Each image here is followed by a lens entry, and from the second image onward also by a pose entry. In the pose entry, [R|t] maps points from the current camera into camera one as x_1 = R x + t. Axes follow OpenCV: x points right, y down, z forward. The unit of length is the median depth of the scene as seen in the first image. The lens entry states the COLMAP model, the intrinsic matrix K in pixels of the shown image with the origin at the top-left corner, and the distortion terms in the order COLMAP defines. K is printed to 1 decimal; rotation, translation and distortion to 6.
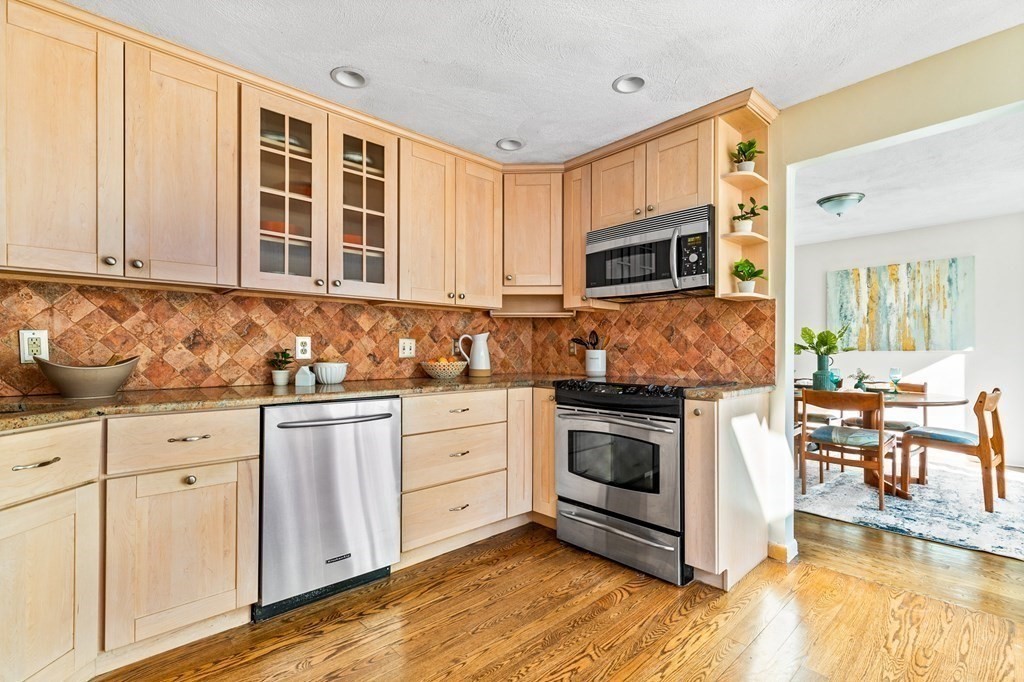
lens RADIAL K [[461.7, 0, 515.0], [0, 461.7, 341.0], [0, 0, 1]] dist [0.002426, -0.001302]
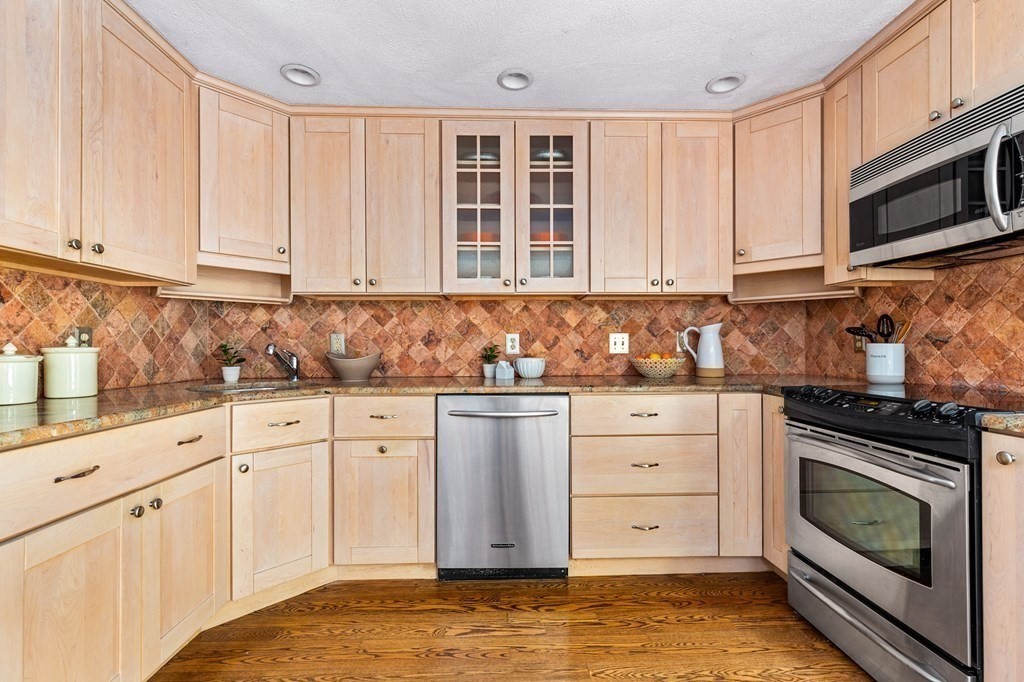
lens RADIAL K [[461.7, 0, 515.0], [0, 461.7, 341.0], [0, 0, 1]] dist [0.002426, -0.001302]
pose [[0.757471, -0.012610, -0.652746, 0.261187], [0.018431, 0.999828, 0.002072, 0.005728], [0.652608, -0.013600, 0.757574, 0.187631]]
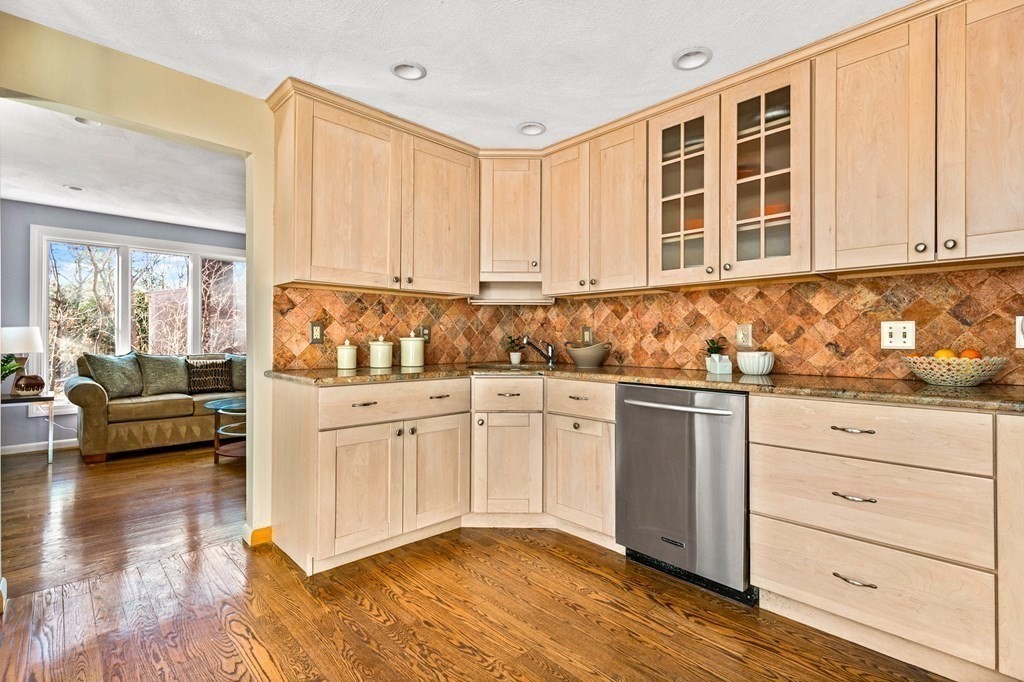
lens RADIAL K [[465.0, 0, 519.9], [0, 465.0, 329.5], [0, 0, 1]] dist [-0.000508, -0.000707]
pose [[0.036318, -0.023233, -0.999070, 0.514901], [0.018118, 0.999581, -0.022586, 0.015366], [0.999176, -0.017280, 0.036724, 0.508735]]
